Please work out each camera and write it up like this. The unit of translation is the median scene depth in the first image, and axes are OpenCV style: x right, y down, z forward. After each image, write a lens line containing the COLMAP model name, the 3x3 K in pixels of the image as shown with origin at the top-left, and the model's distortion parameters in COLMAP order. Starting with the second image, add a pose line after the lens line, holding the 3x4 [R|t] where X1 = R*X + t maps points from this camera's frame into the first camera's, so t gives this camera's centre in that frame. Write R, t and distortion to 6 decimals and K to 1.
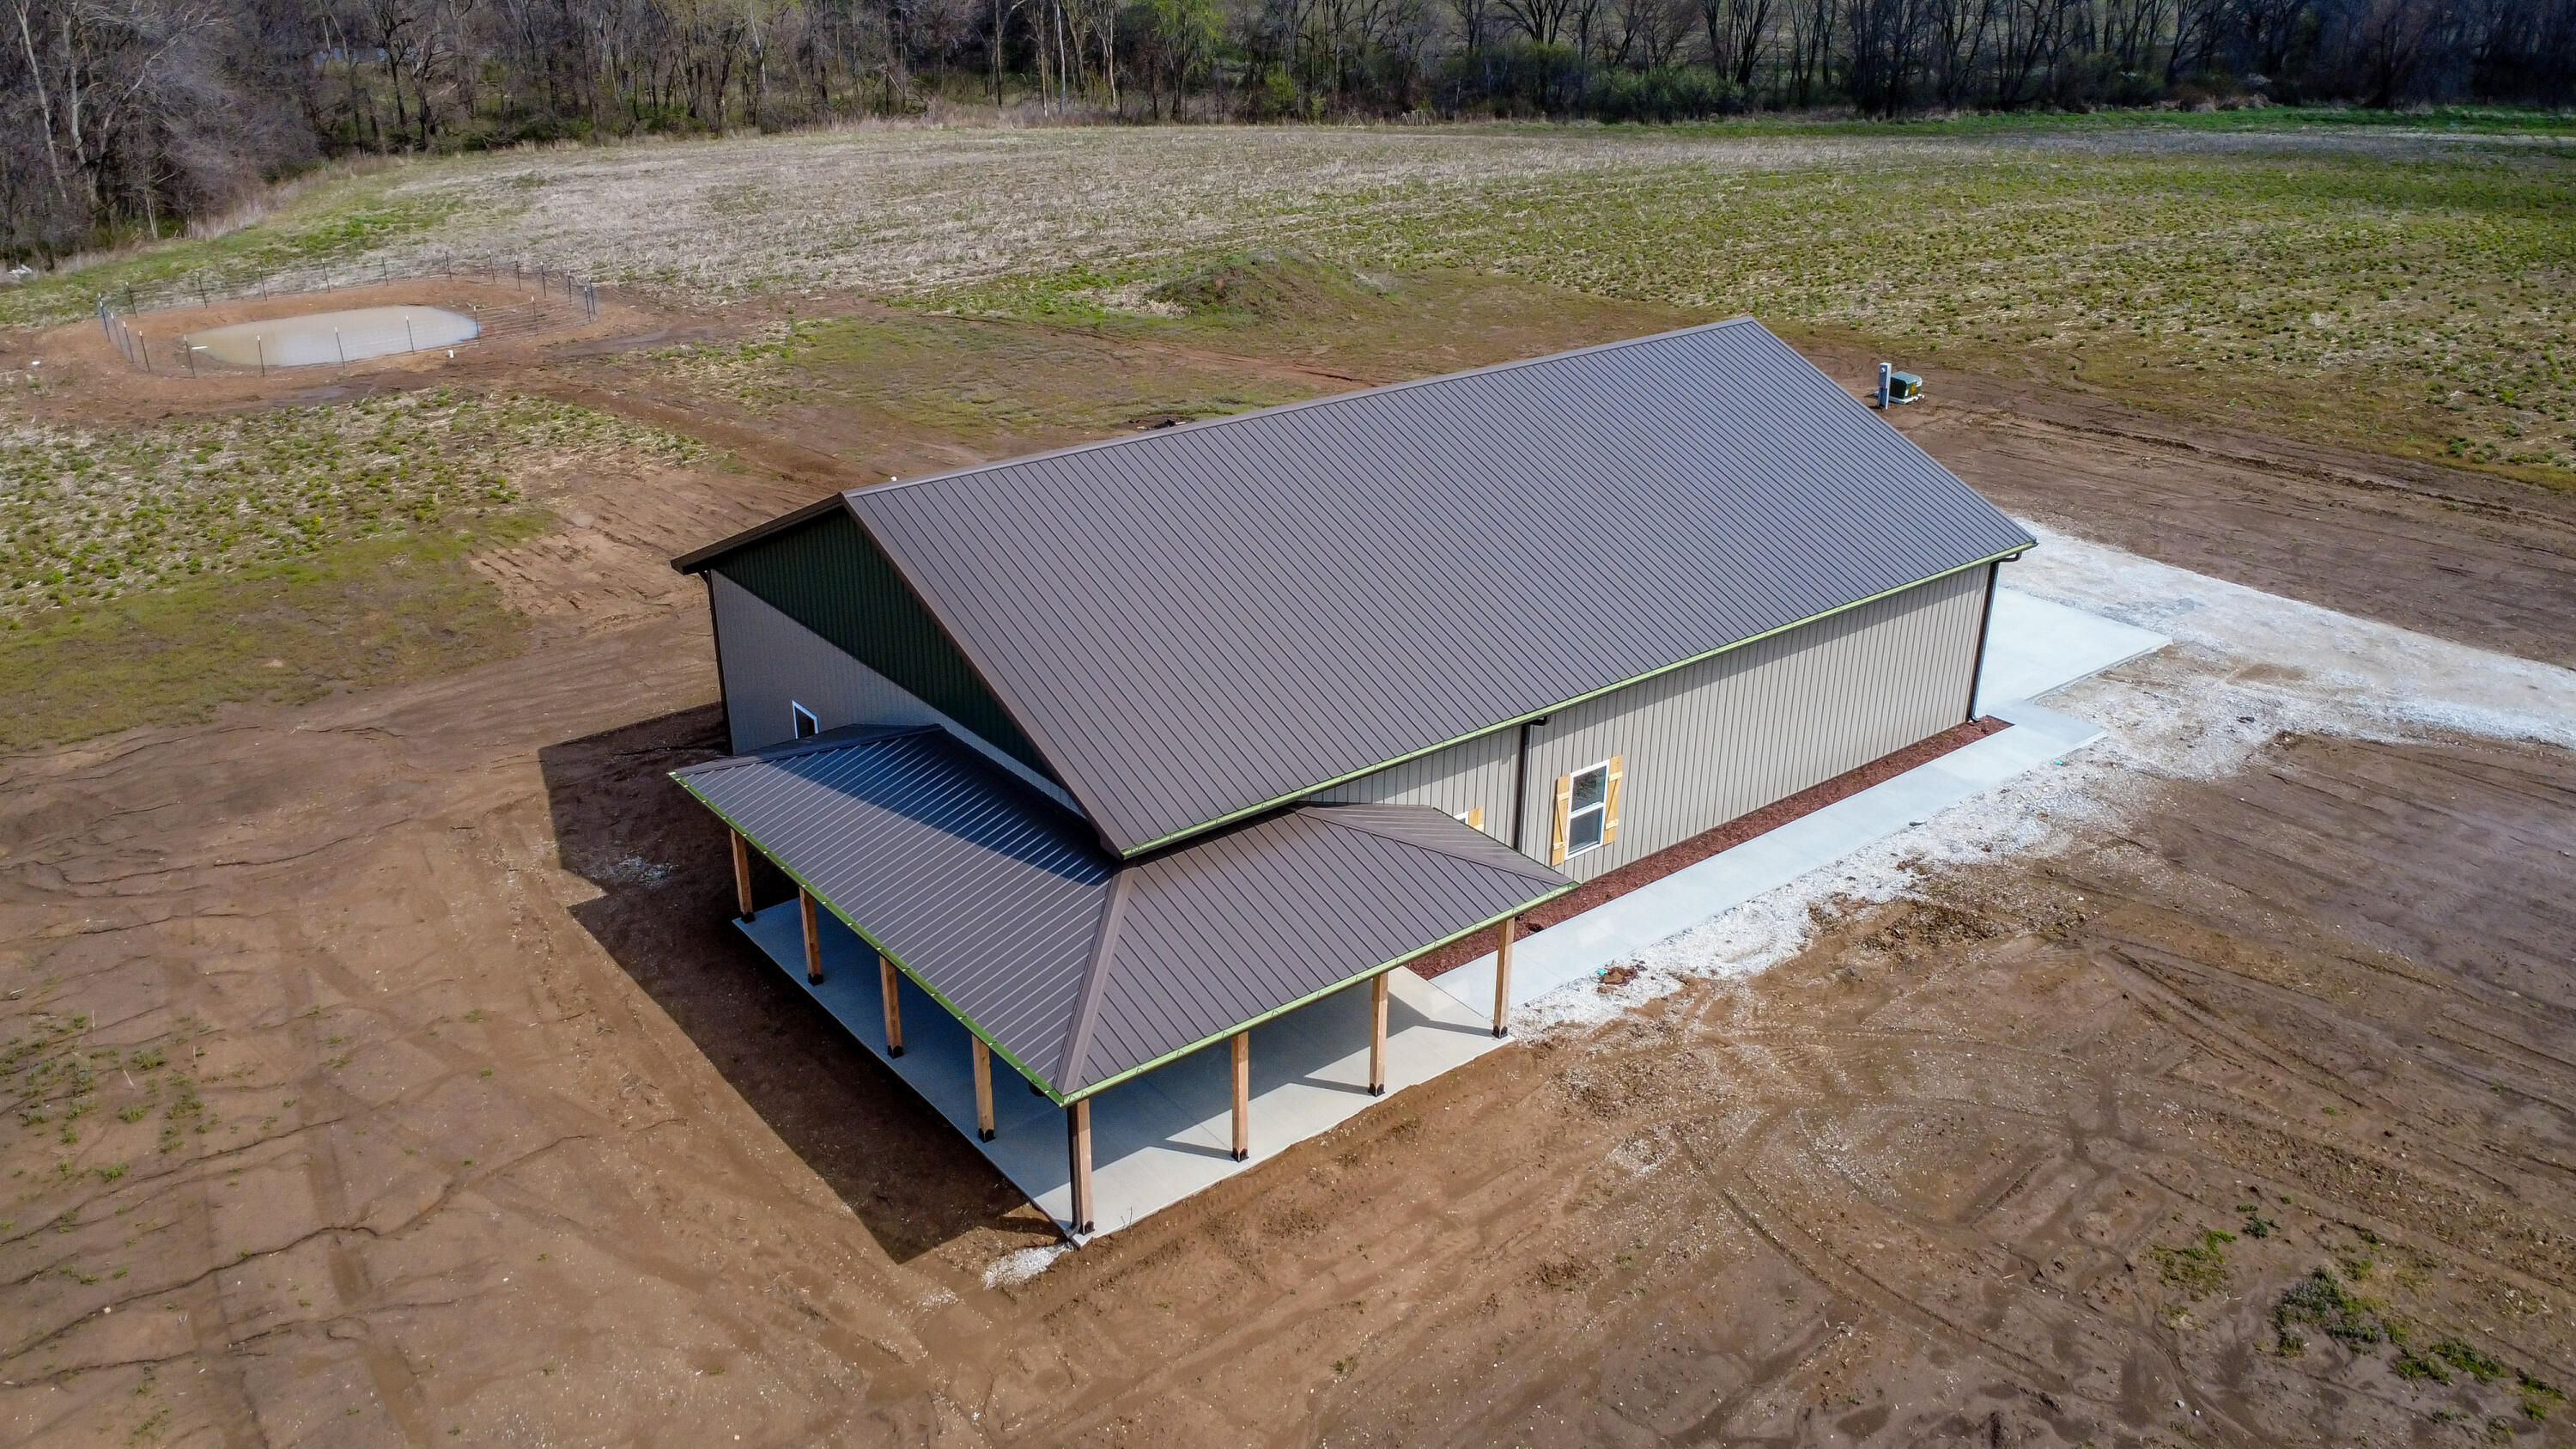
lens RADIAL K [[1925.7, 0, 1288.0], [0, 1925.7, 724.5], [0, 0, 1]] dist [0.005334, -0.005399]
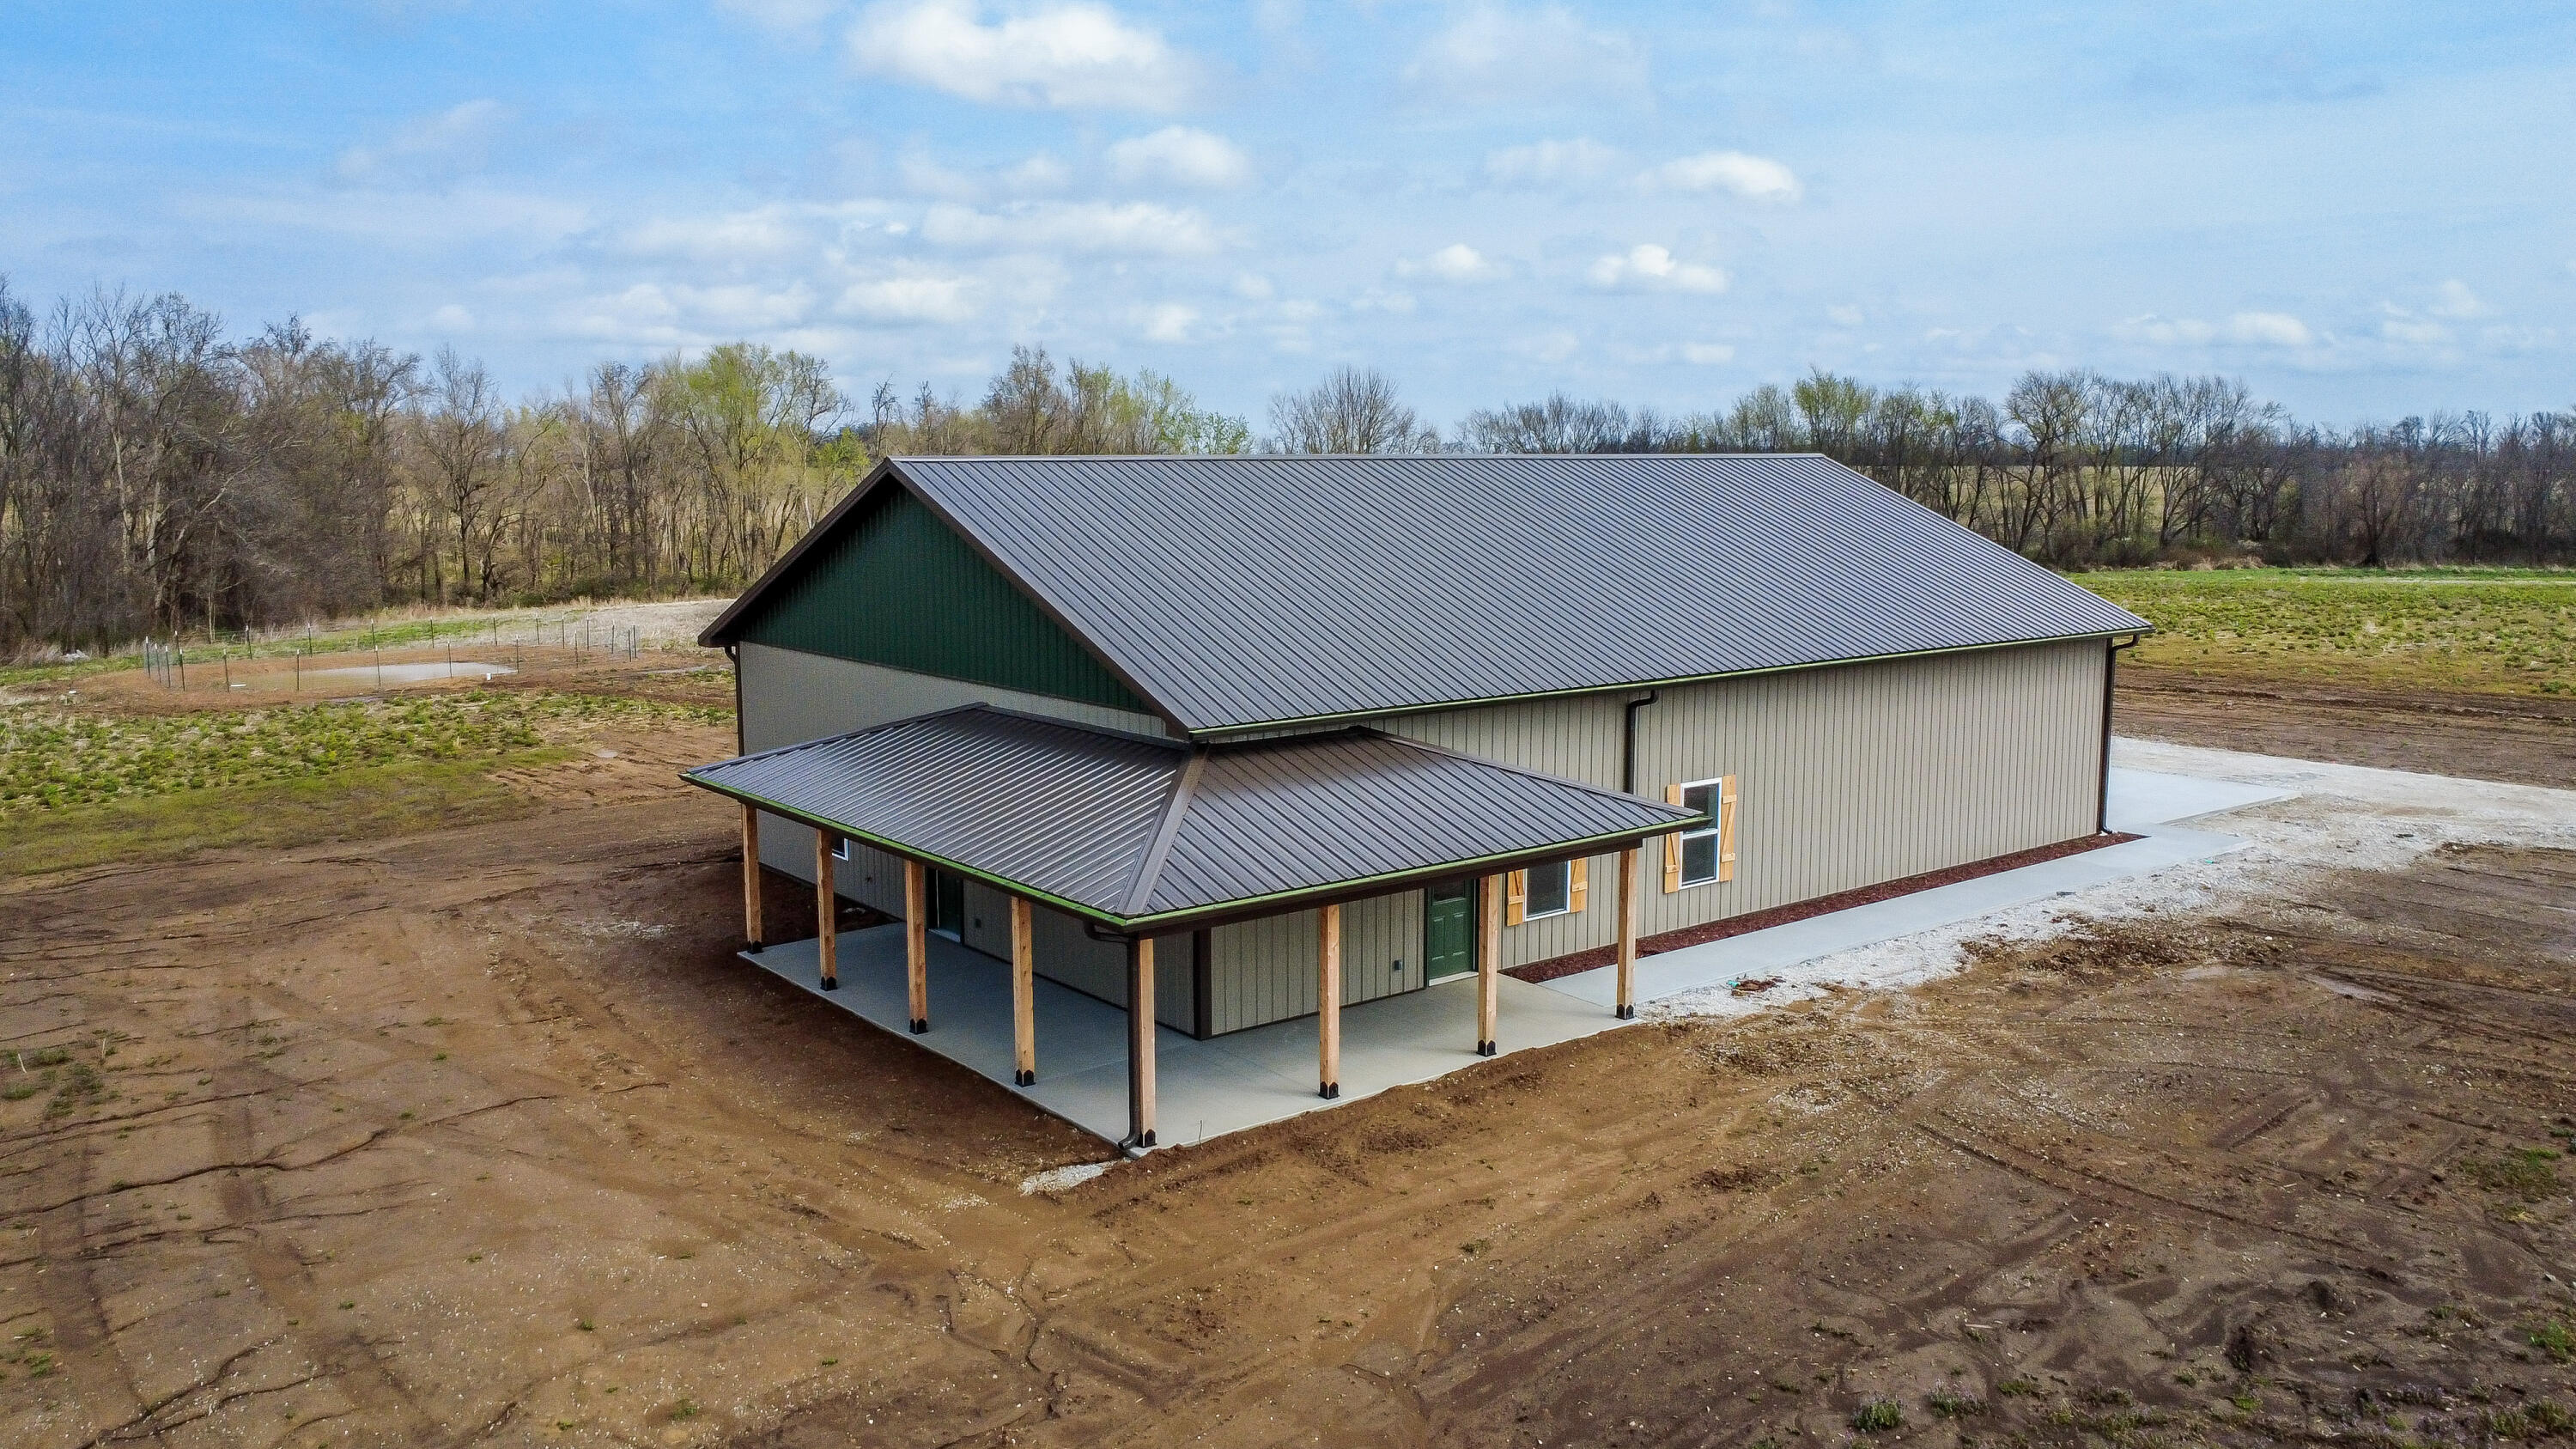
lens RADIAL K [[1925.7, 0, 1288.0], [0, 1925.7, 724.5], [0, 0, 1]] dist [0.005334, -0.005399]
pose [[0.999901, -0.008902, -0.010873, -0.025306], [0.005618, 0.962481, -0.271292, 0.232284], [0.012880, 0.271204, 0.962436, 0.122120]]
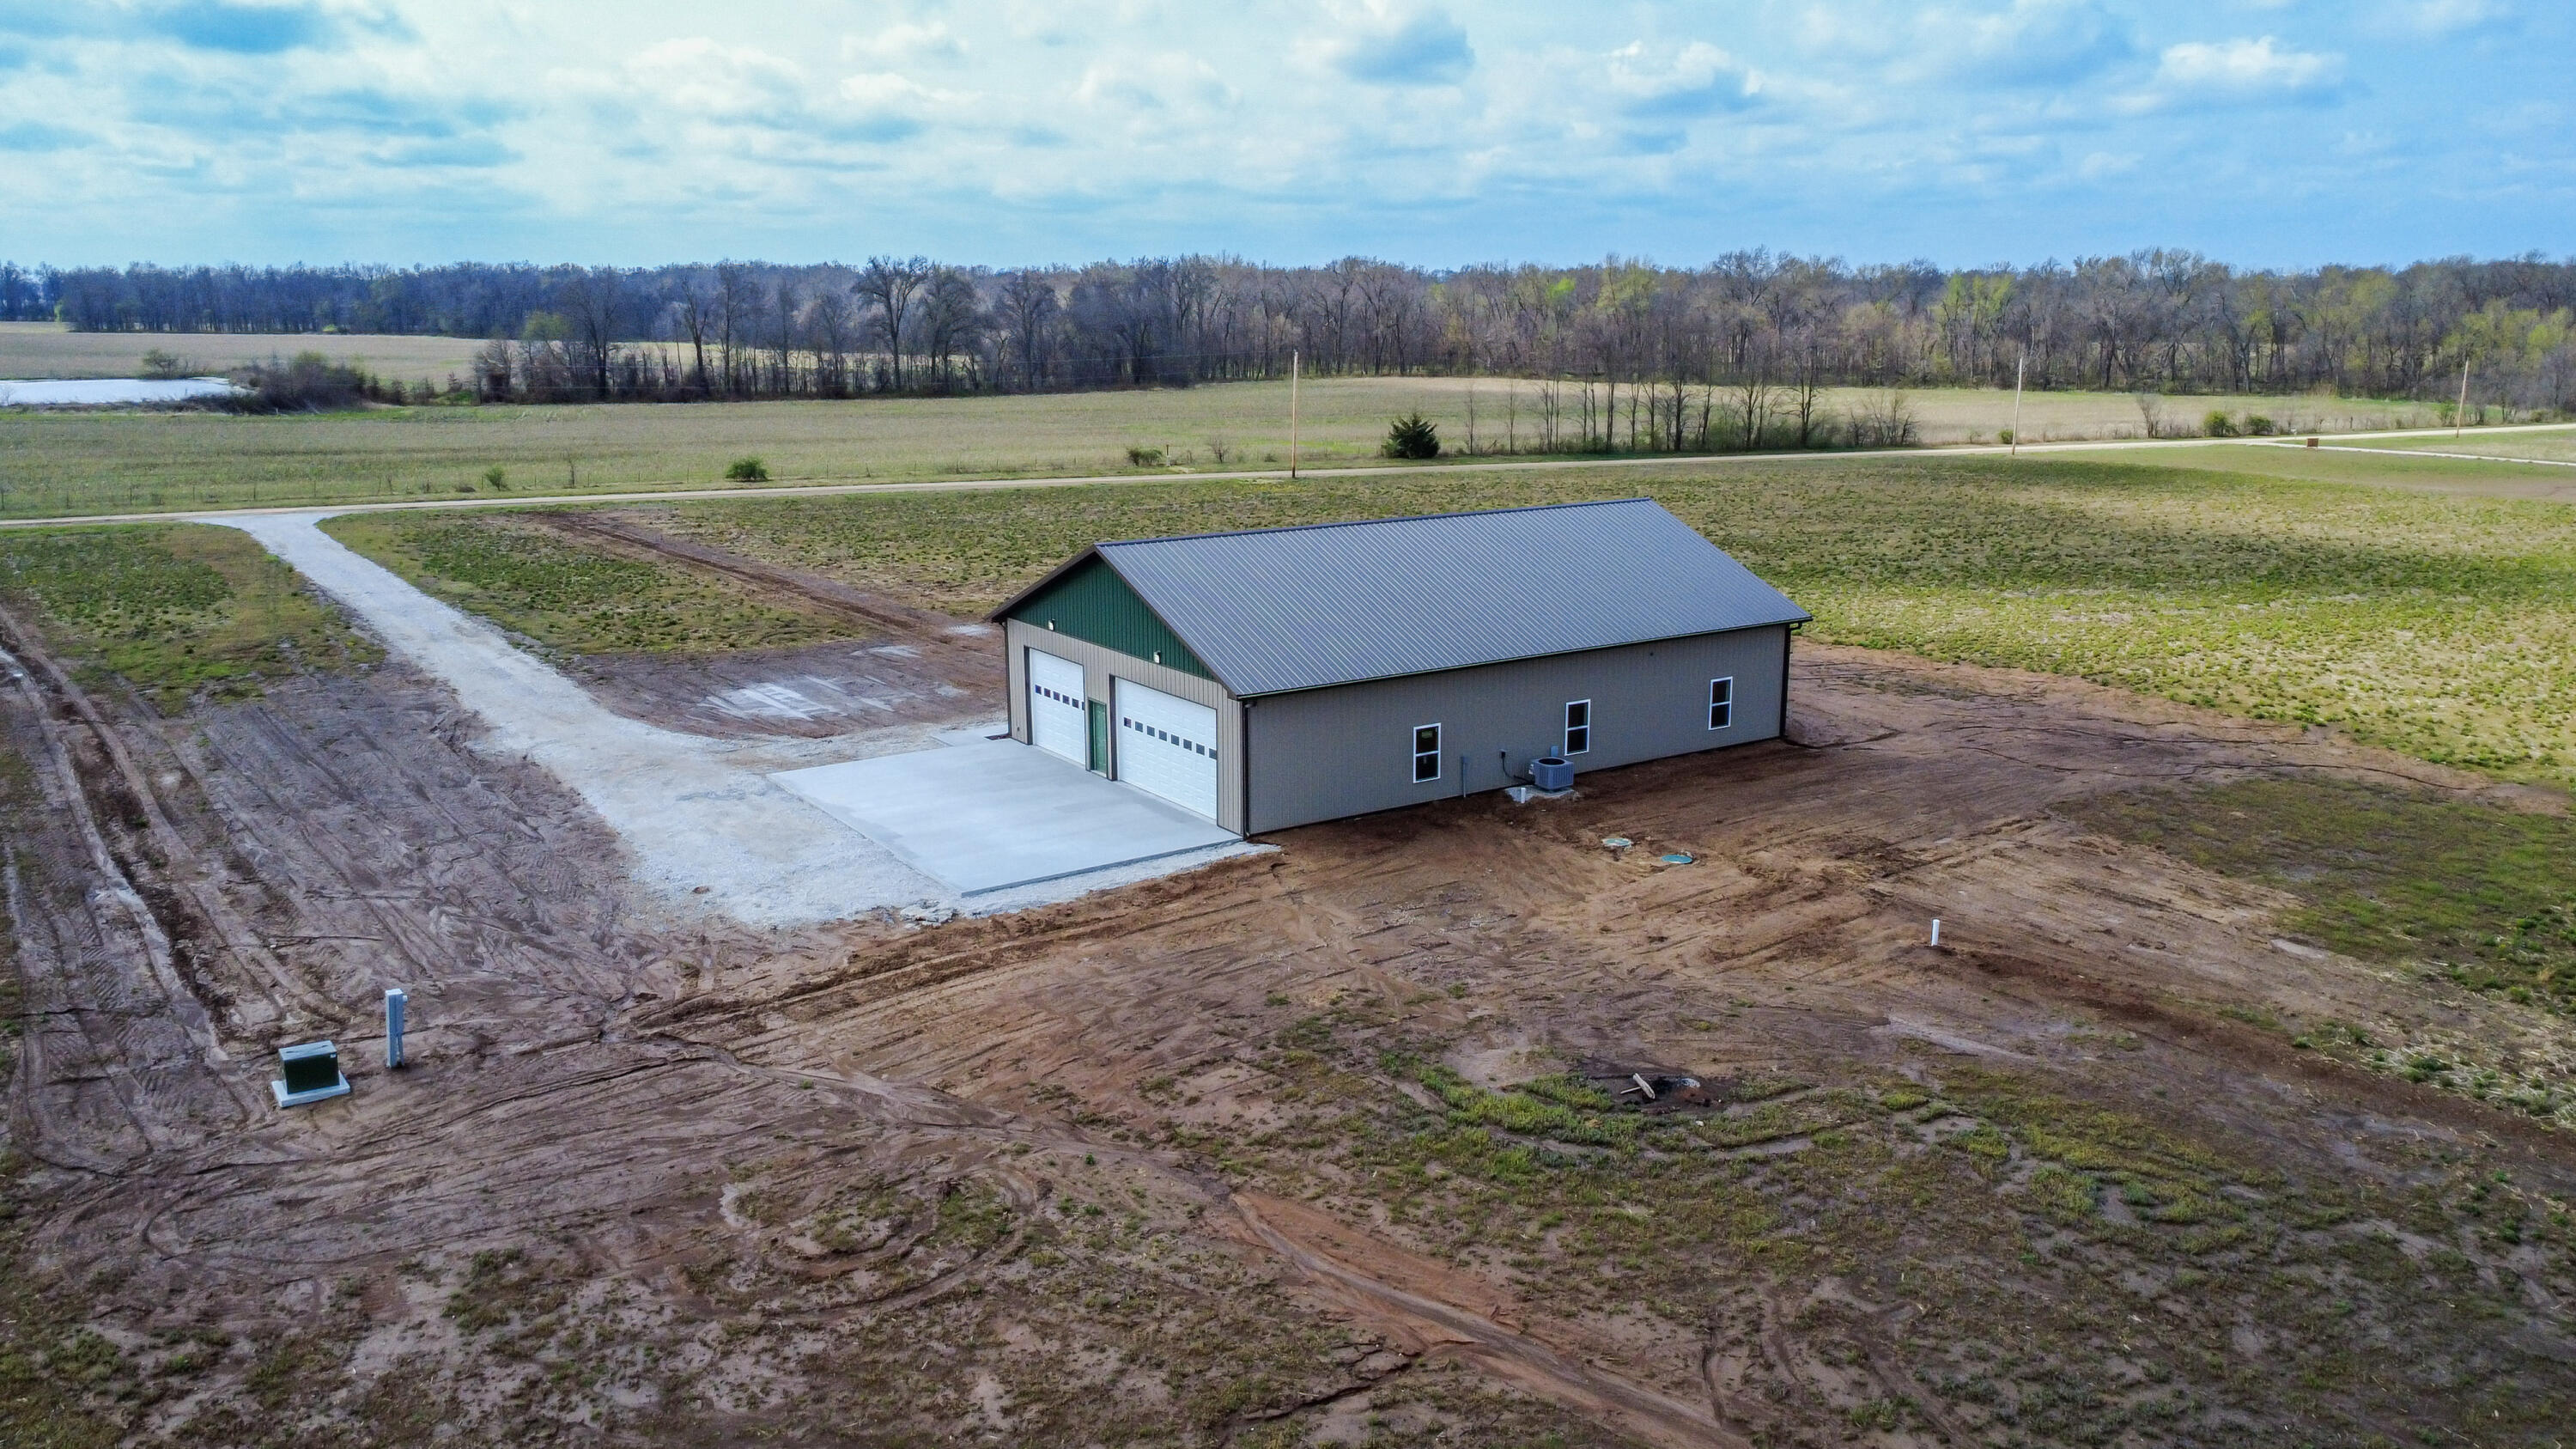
lens RADIAL K [[1925.7, 0, 1288.0], [0, 1925.7, 724.5], [0, 0, 1]] dist [0.005334, -0.005399]
pose [[-0.996602, -0.024300, 0.078698, 0.004006], [0.027333, 0.803762, 0.594323, -1.124476], [-0.077697, 0.594455, -0.800366, 2.676612]]
